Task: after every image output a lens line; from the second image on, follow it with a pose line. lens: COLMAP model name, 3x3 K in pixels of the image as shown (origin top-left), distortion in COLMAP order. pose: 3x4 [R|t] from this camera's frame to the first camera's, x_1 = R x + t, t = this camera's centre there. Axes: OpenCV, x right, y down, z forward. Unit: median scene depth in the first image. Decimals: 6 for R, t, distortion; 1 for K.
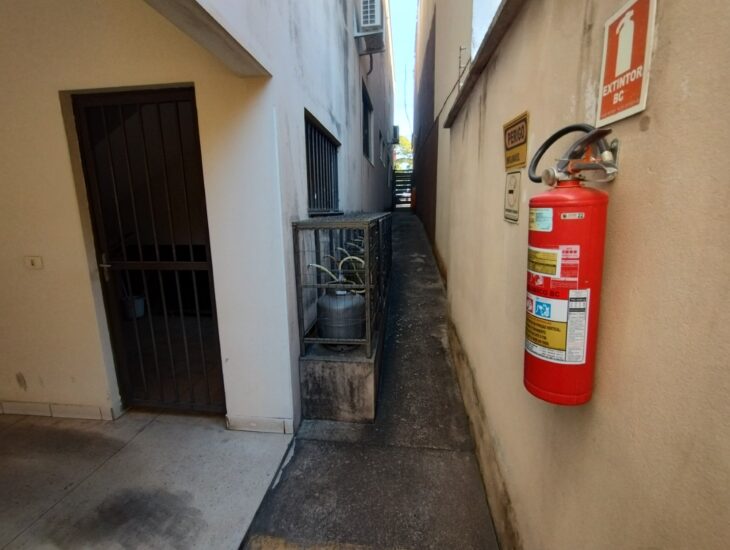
lens RADIAL K [[333.5, 0, 360.8], [0, 333.5, 271.7], [0, 0, 1]] dist [-0.004140, 0.000046]
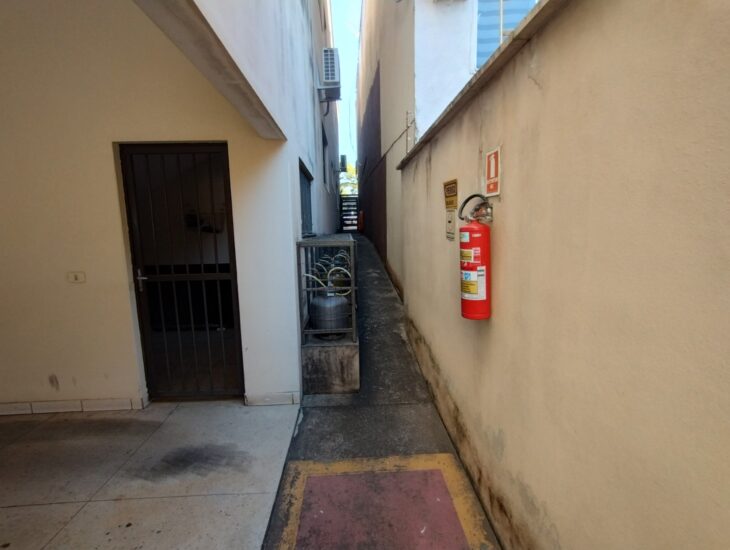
lens RADIAL K [[333.5, 0, 360.8], [0, 333.5, 271.7], [0, 0, 1]] dist [-0.004140, 0.000046]
pose [[0.986037, -0.024116, 0.164774, -0.161247], [0.034536, 0.997560, -0.060666, 0.057722], [-0.162908, 0.065509, 0.984464, -0.332401]]
